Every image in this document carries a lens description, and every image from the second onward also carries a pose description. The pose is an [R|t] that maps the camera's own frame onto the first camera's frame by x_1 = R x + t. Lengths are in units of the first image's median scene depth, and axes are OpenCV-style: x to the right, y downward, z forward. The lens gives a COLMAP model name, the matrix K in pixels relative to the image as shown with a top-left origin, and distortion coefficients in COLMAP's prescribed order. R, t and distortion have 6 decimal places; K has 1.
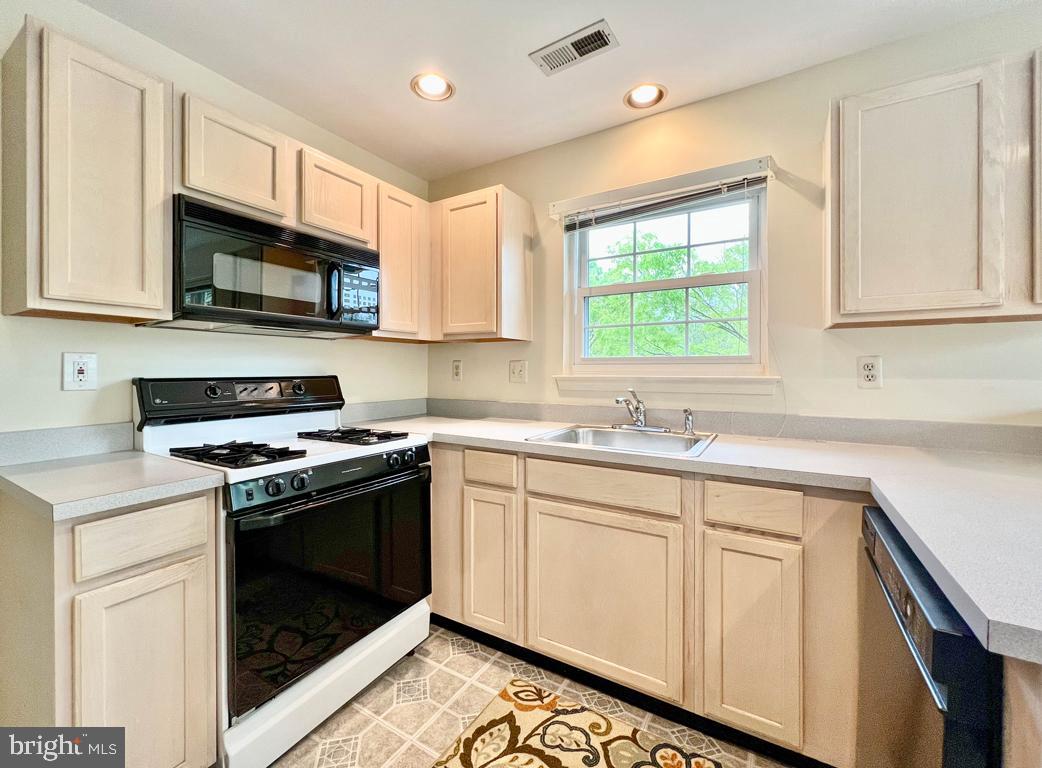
lens RADIAL K [[433.5, 0, 515.1], [0, 433.5, 373.1], [0, 0, 1]] dist [-0.000658, -0.000042]
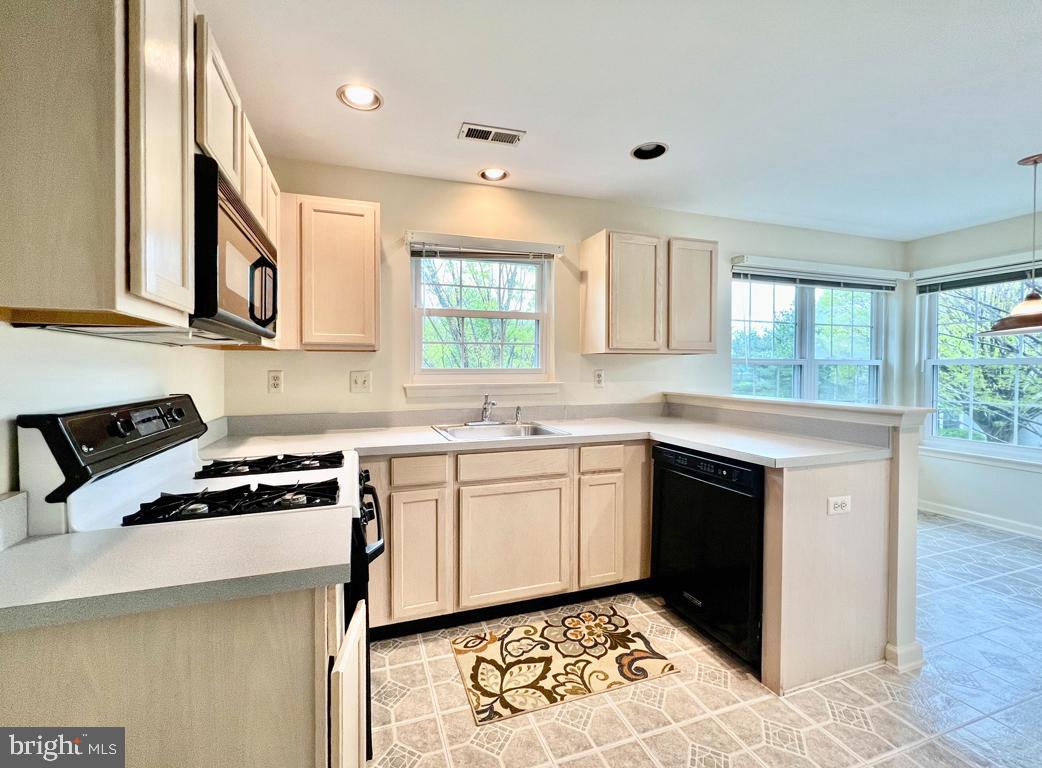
lens RADIAL K [[465.9, 0, 465.8], [0, 465.9, 377.7], [0, 0, 1]] dist [-0.002484, -0.000157]
pose [[0.653837, -0.020301, 0.756363, -0.940404], [0.010265, 0.999786, 0.017961, -0.043500], [-0.756566, -0.003979, 0.653906, 0.134868]]
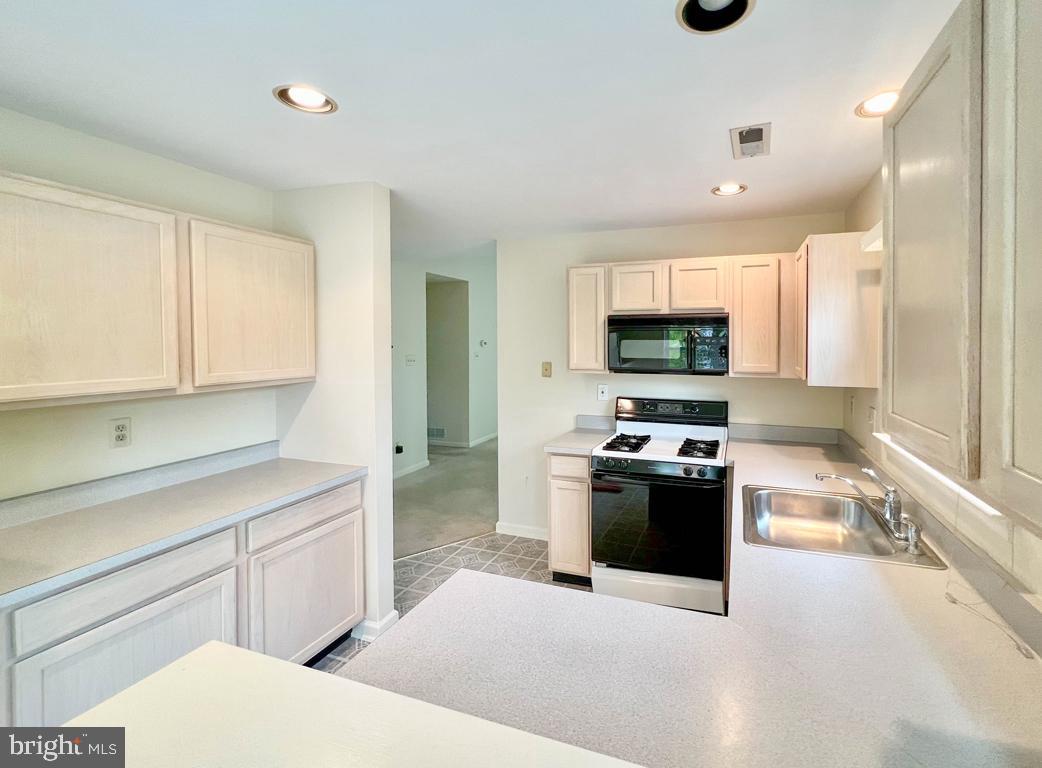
lens RADIAL K [[449.8, 0, 588.7], [0, 449.8, 353.5], [0, 0, 1]] dist [-0.001389, -0.000061]
pose [[0.225902, 0.024958, -0.973830, 1.148991], [-0.005064, 0.999688, 0.024446, -0.237298], [0.974137, -0.000591, 0.225958, 0.341781]]
